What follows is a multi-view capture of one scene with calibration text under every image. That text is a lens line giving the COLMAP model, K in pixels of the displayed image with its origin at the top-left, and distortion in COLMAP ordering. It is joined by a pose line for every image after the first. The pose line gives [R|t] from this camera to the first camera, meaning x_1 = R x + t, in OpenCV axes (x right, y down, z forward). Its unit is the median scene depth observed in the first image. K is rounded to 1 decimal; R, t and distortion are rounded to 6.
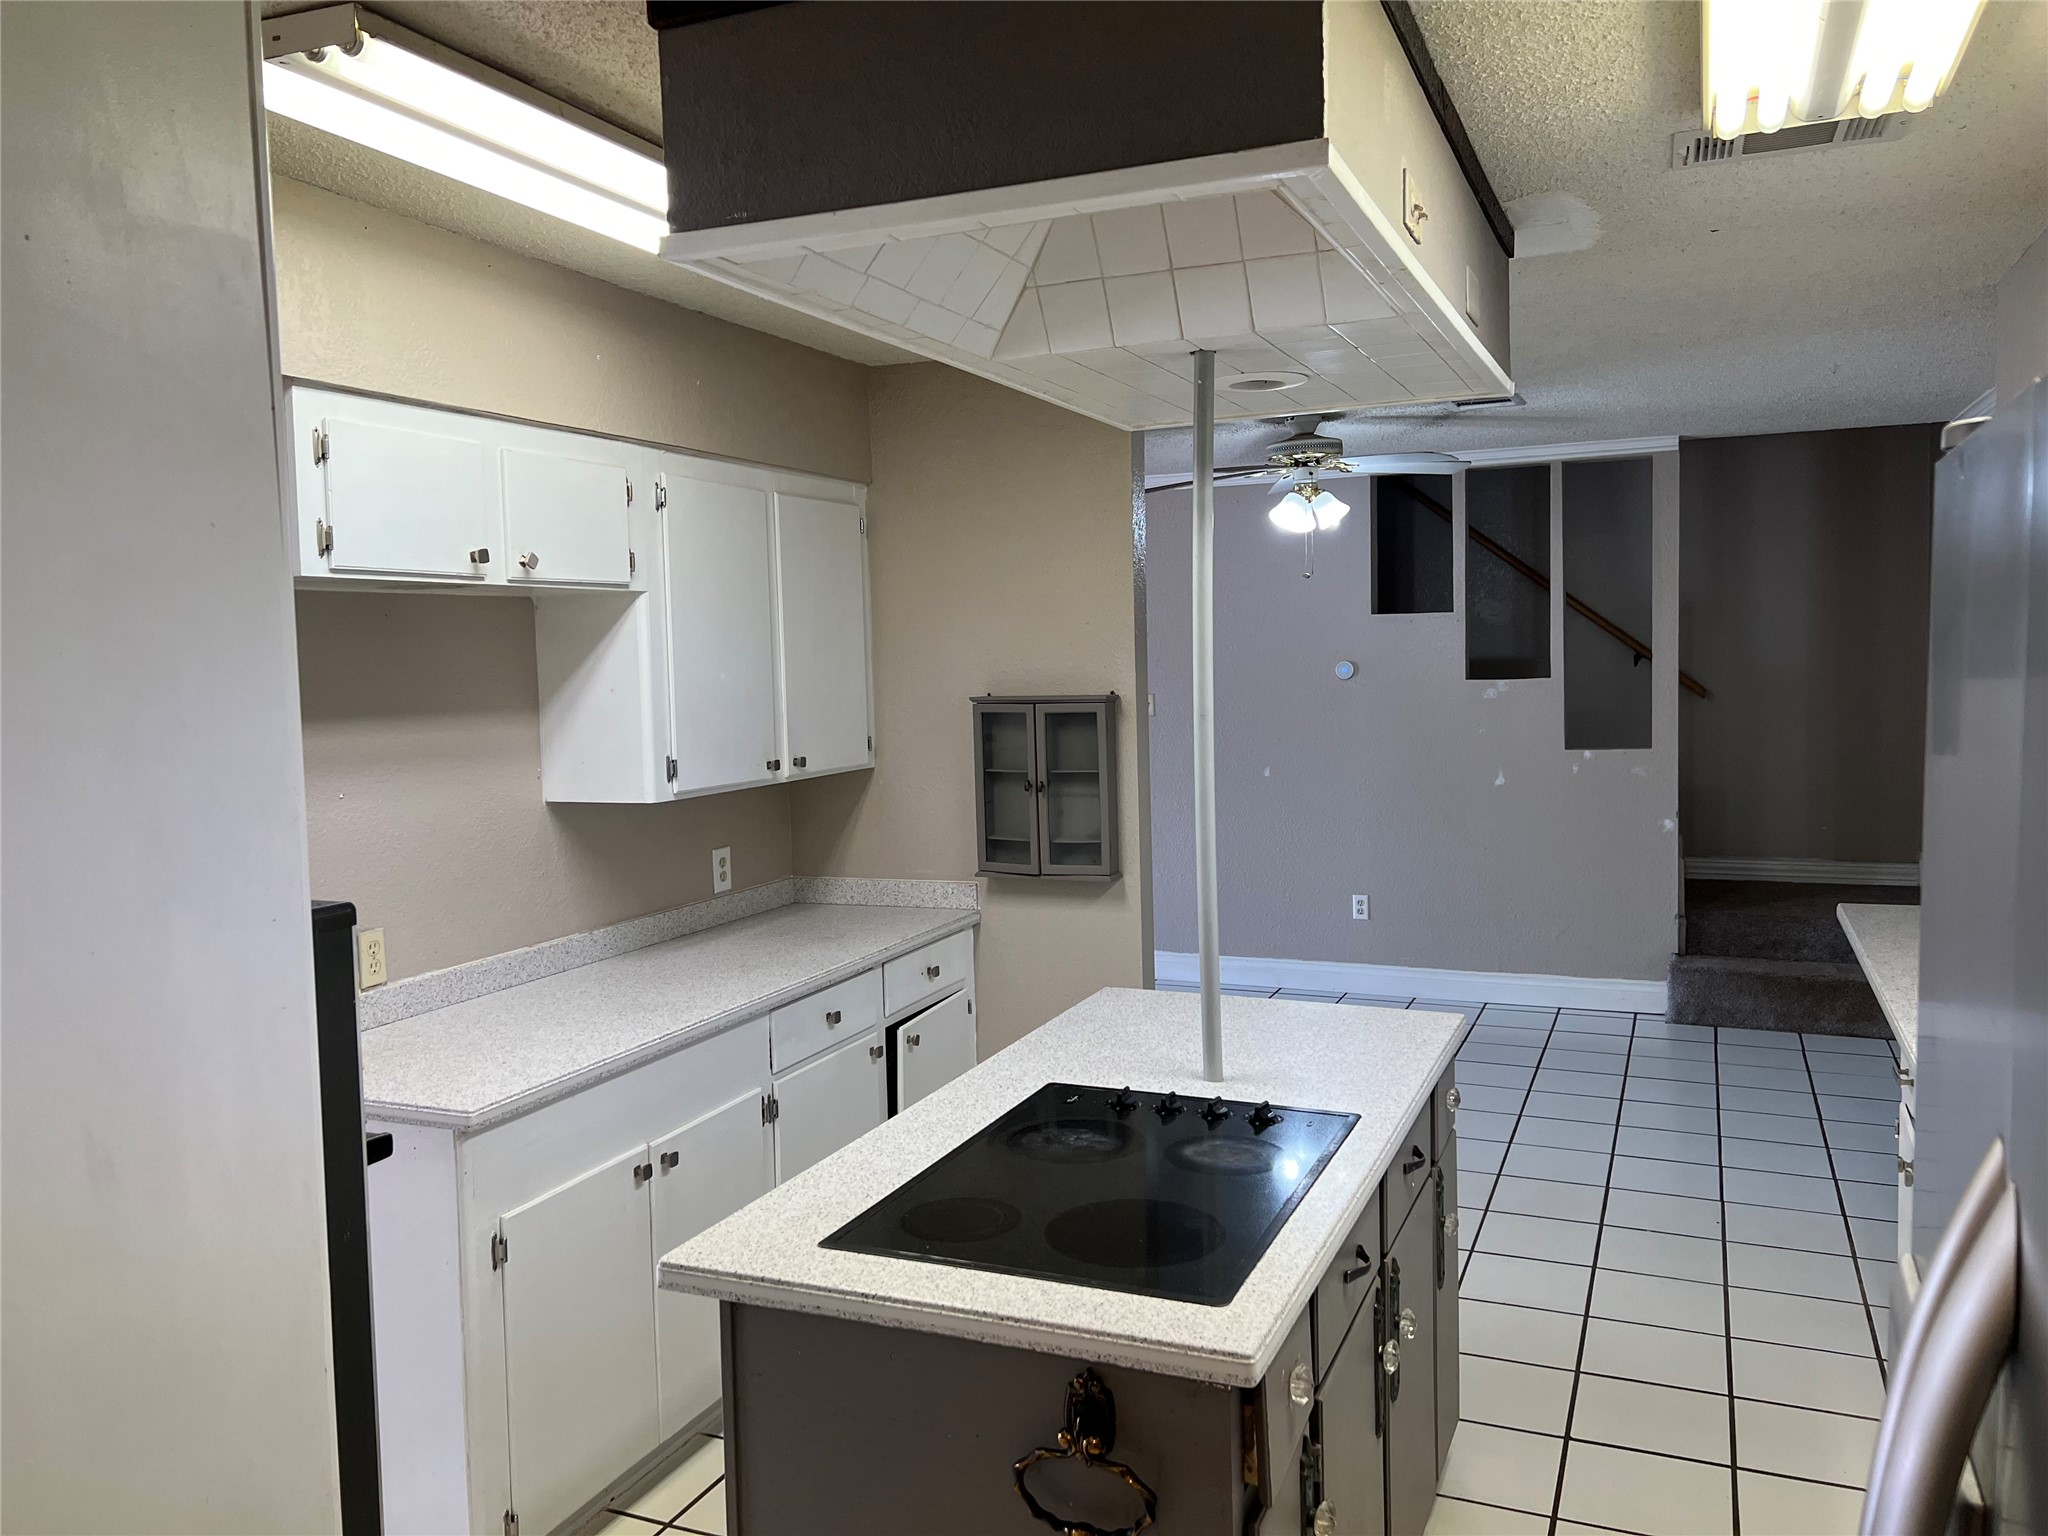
lens RADIAL K [[1527.7, 0, 1039.1], [0, 1527.7, 758.1], [0, 0, 1]] dist [0.030887, -0.011700]
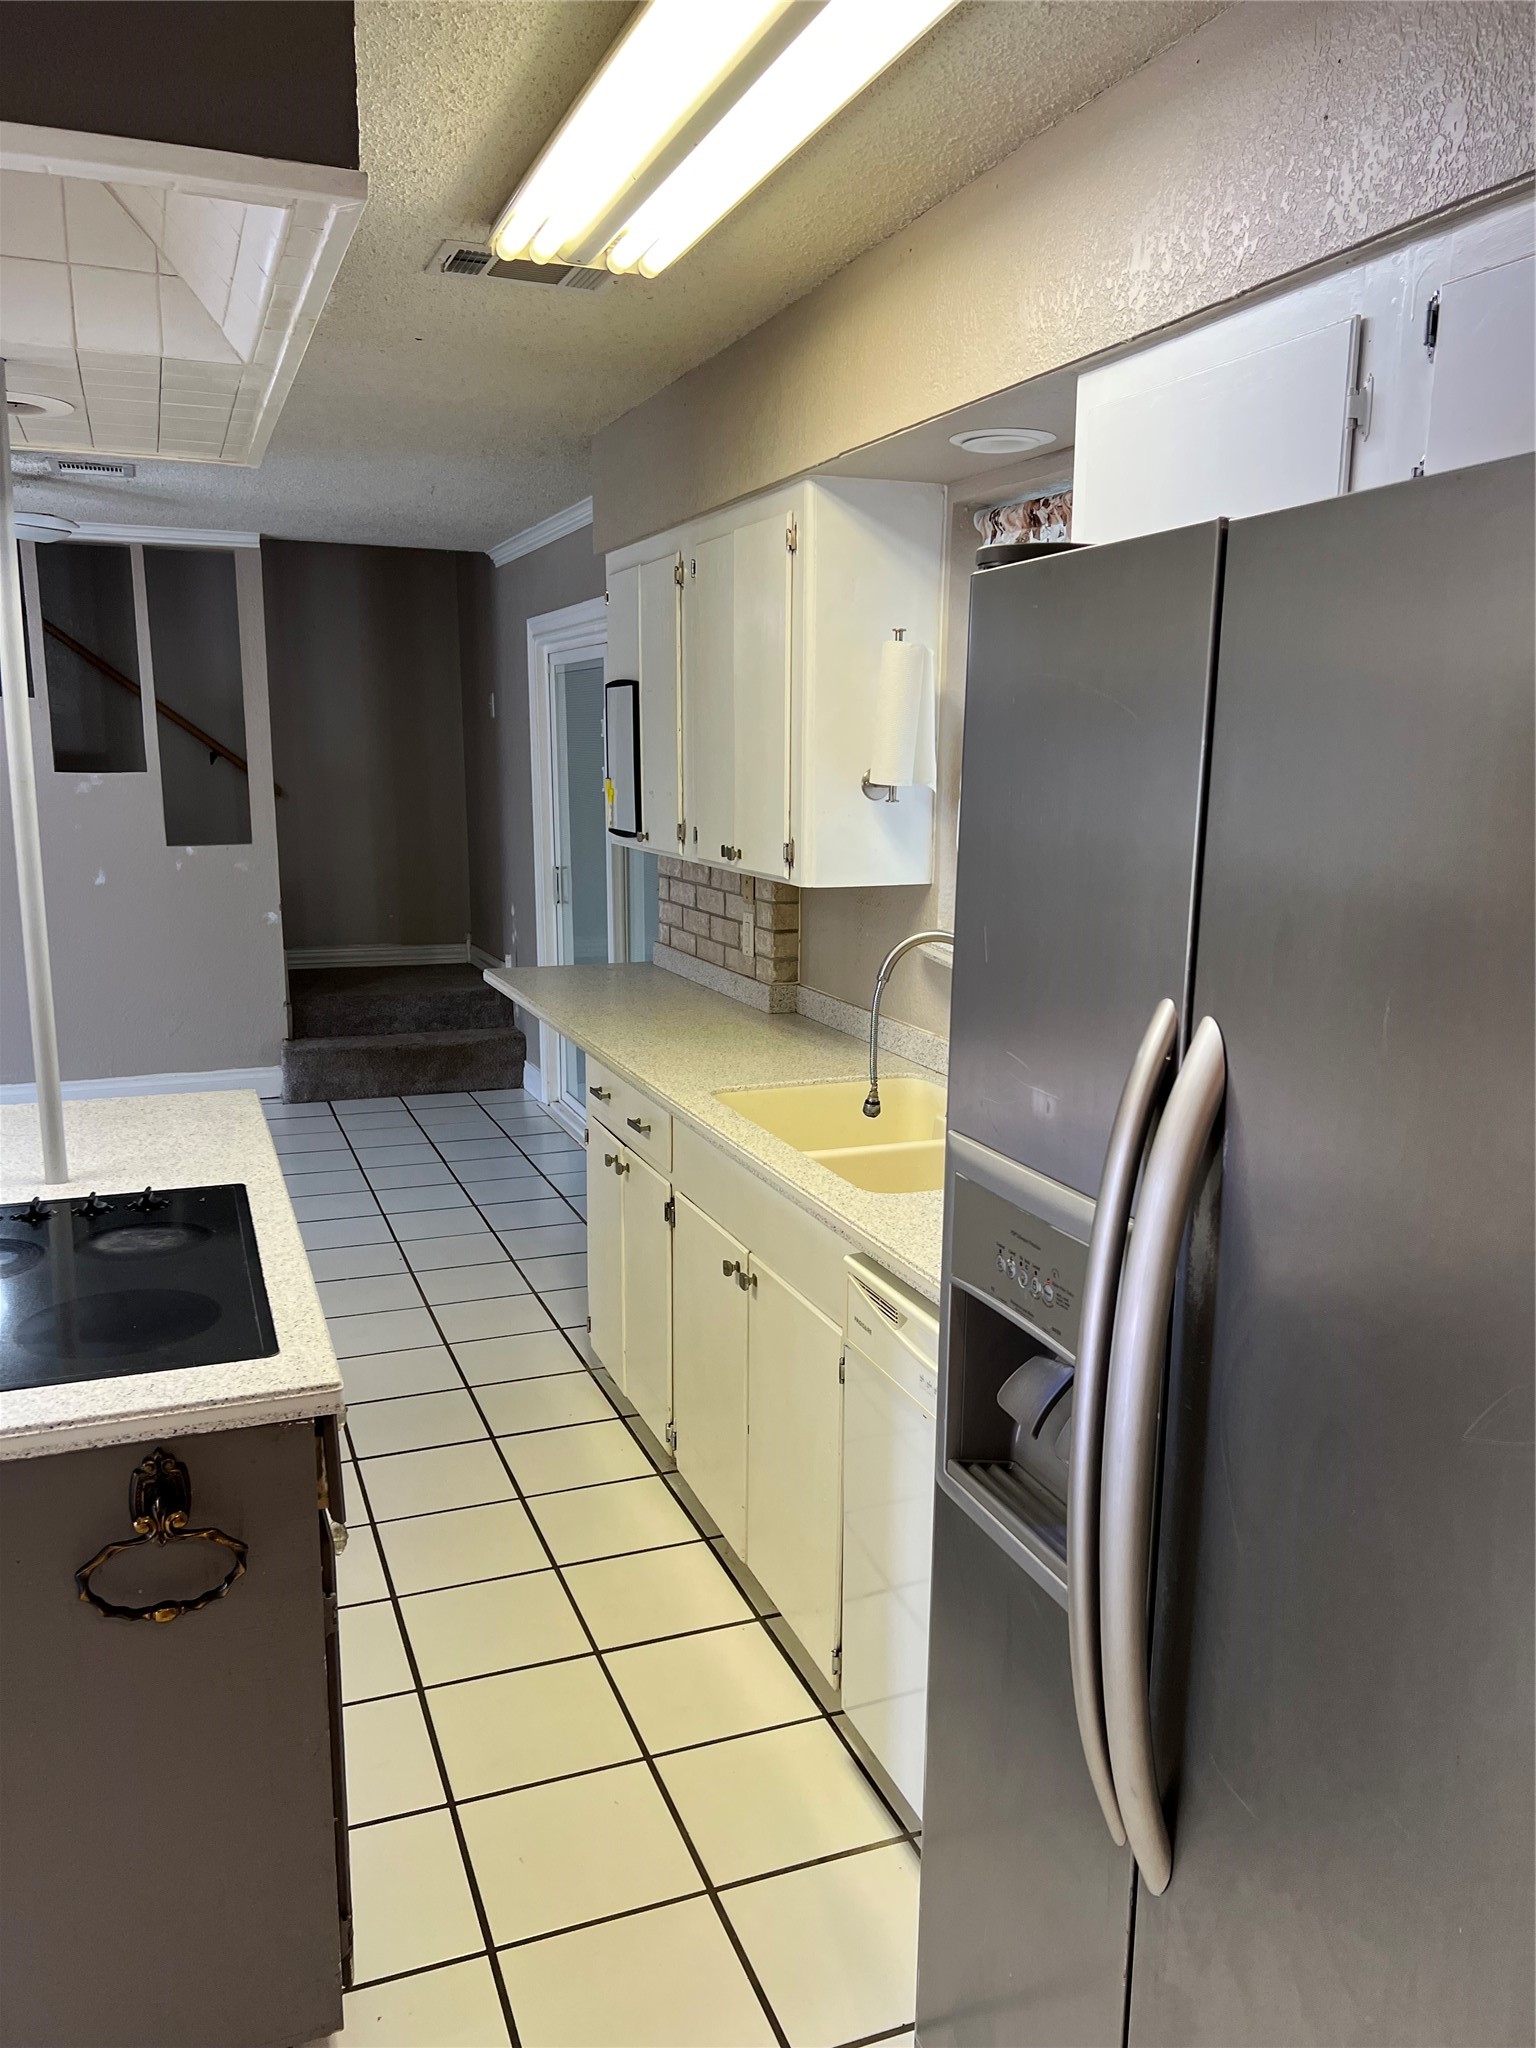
lens RADIAL K [[1527.7, 0, 775.9], [0, 1527.7, 1028.3], [0, 0, 1]] dist [0.030887, -0.011700]
pose [[0.719782, -0.097477, 0.687323, -0.069031], [0.024628, 0.993055, 0.115045, 0.007080], [-0.693763, -0.065880, 0.717184, 0.011361]]
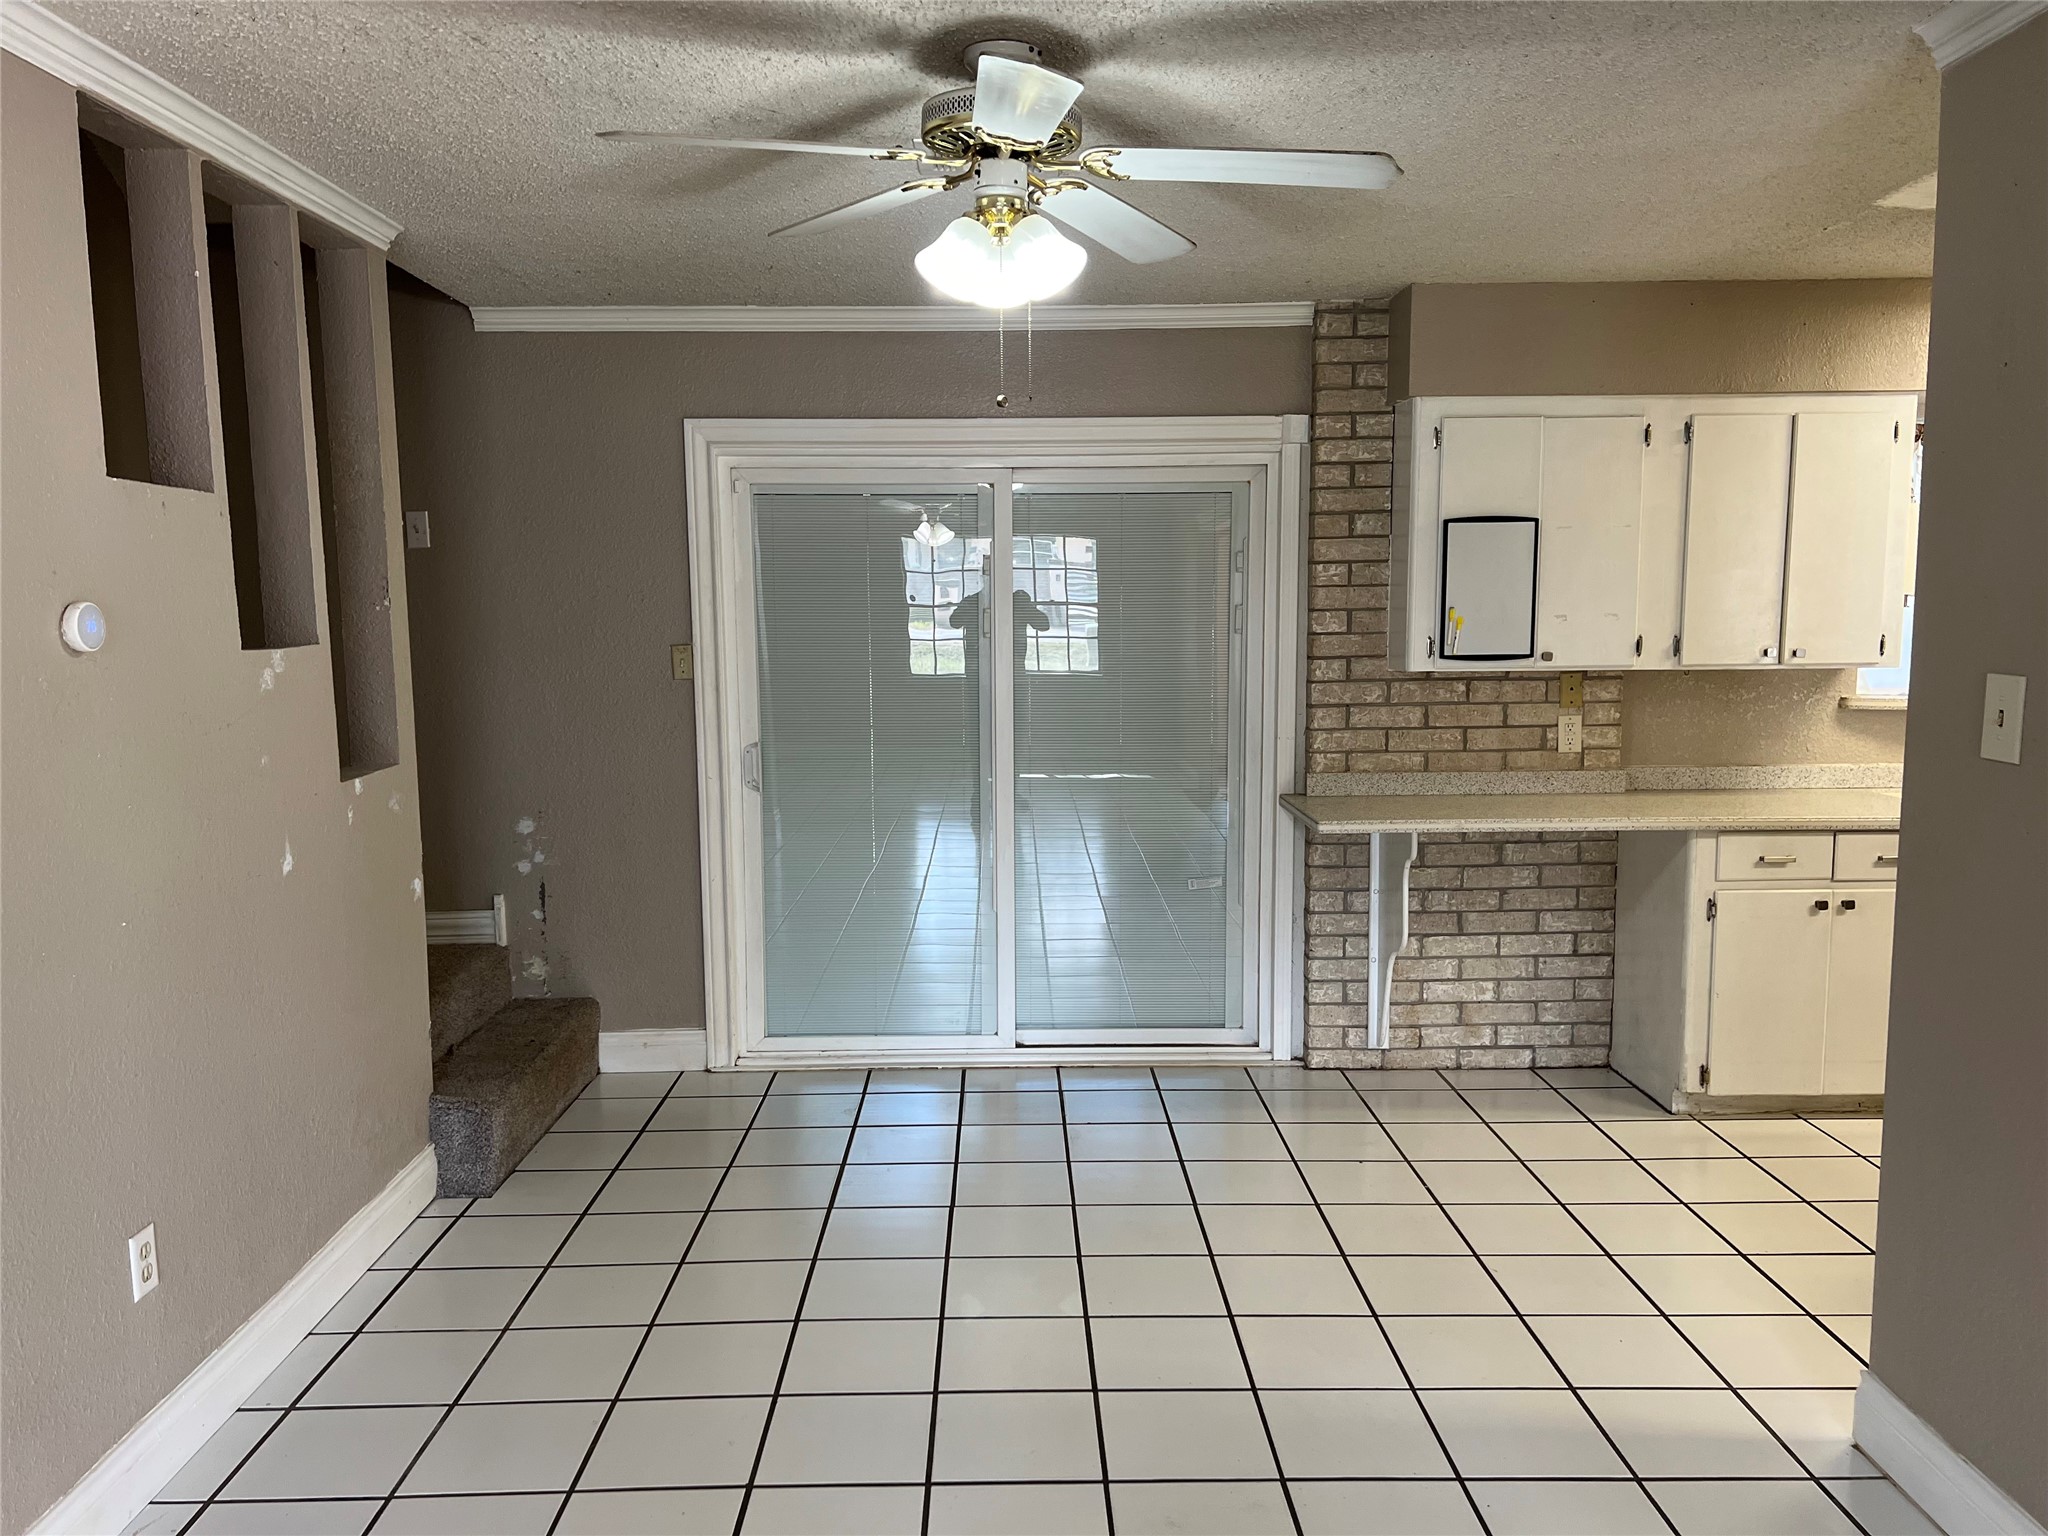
lens RADIAL K [[1527.7, 0, 1017.8], [0, 1527.7, 764.2], [0, 0, 1]] dist [0.030887, -0.011700]
pose [[-0.386713, -0.073026, 0.919304, -0.232323], [0.084581, 0.989850, 0.114209, -0.053586], [-0.918313, 0.121922, -0.376611, 1.027429]]
